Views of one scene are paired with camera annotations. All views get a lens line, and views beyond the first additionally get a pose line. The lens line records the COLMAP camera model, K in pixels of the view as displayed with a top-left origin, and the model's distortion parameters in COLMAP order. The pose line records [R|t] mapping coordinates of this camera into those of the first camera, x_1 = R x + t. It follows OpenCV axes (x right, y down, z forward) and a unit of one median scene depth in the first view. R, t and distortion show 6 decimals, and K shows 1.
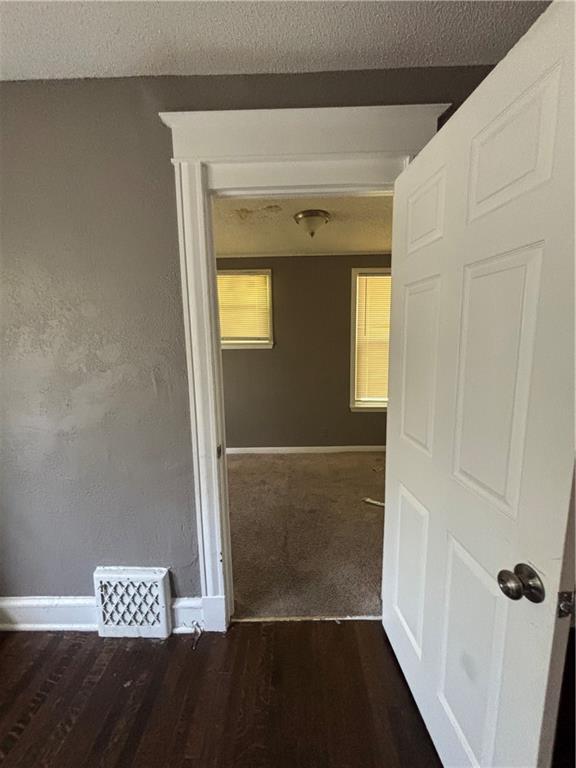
lens RADIAL K [[312.9, 0, 287.8], [0, 312.9, 381.7], [0, 0, 1]] dist [-0.000898, 0.000084]
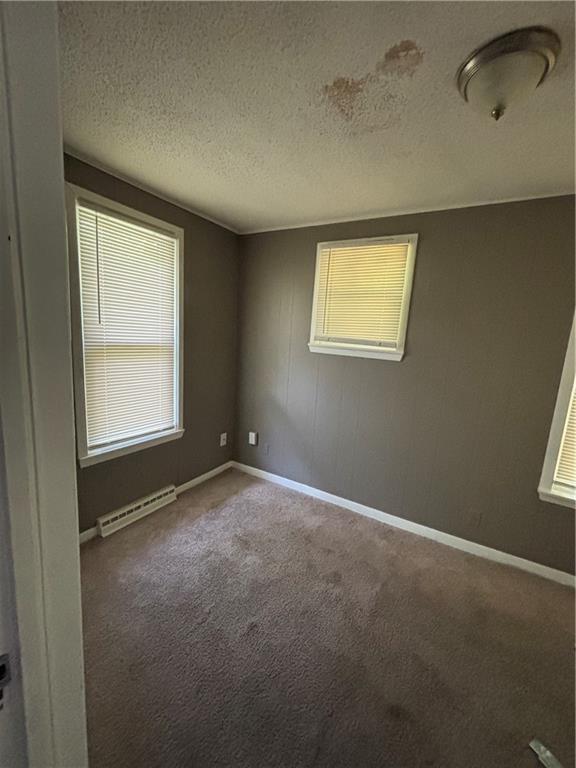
lens RADIAL K [[312.9, 0, 287.8], [0, 312.9, 381.7], [0, 0, 1]] dist [-0.000898, 0.000084]
pose [[0.863740, 0.153896, -0.479864, 0.064367], [-0.155669, 0.987139, 0.036383, -0.055163], [0.479292, 0.043275, 0.876588, 0.353960]]
